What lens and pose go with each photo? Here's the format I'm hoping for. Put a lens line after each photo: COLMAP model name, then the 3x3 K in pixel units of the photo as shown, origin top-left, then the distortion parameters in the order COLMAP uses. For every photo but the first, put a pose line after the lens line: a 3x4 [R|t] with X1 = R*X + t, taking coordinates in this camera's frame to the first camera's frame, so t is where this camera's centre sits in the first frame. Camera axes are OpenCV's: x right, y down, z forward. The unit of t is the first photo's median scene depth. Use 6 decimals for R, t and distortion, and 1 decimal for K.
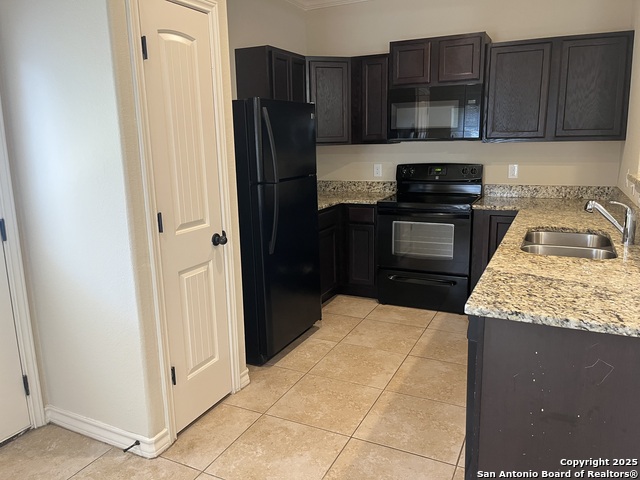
lens RADIAL K [[480.6, 0, 320.0], [0, 480.6, 240.0], [0, 0, 1]] dist [0.047534, -0.085217]
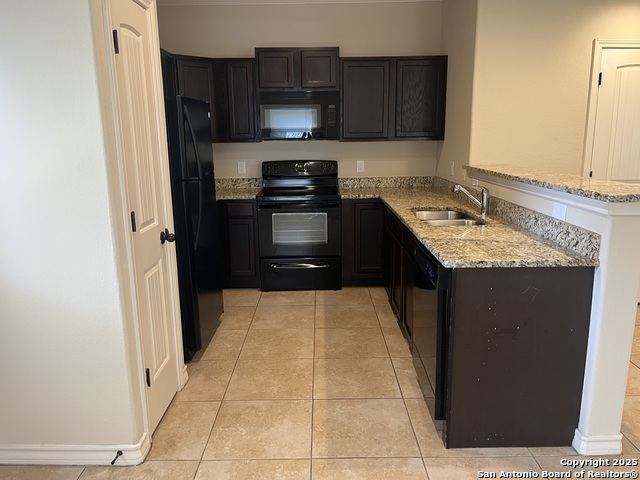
lens RADIAL K [[480.6, 0, 320.0], [0, 480.6, 240.0], [0, 0, 1]] dist [0.047534, -0.085217]
pose [[0.897060, -0.084717, 0.433712, -0.261078], [0.084206, 0.996239, 0.020428, 0.008072], [-0.433811, 0.018196, 0.900820, -0.027467]]
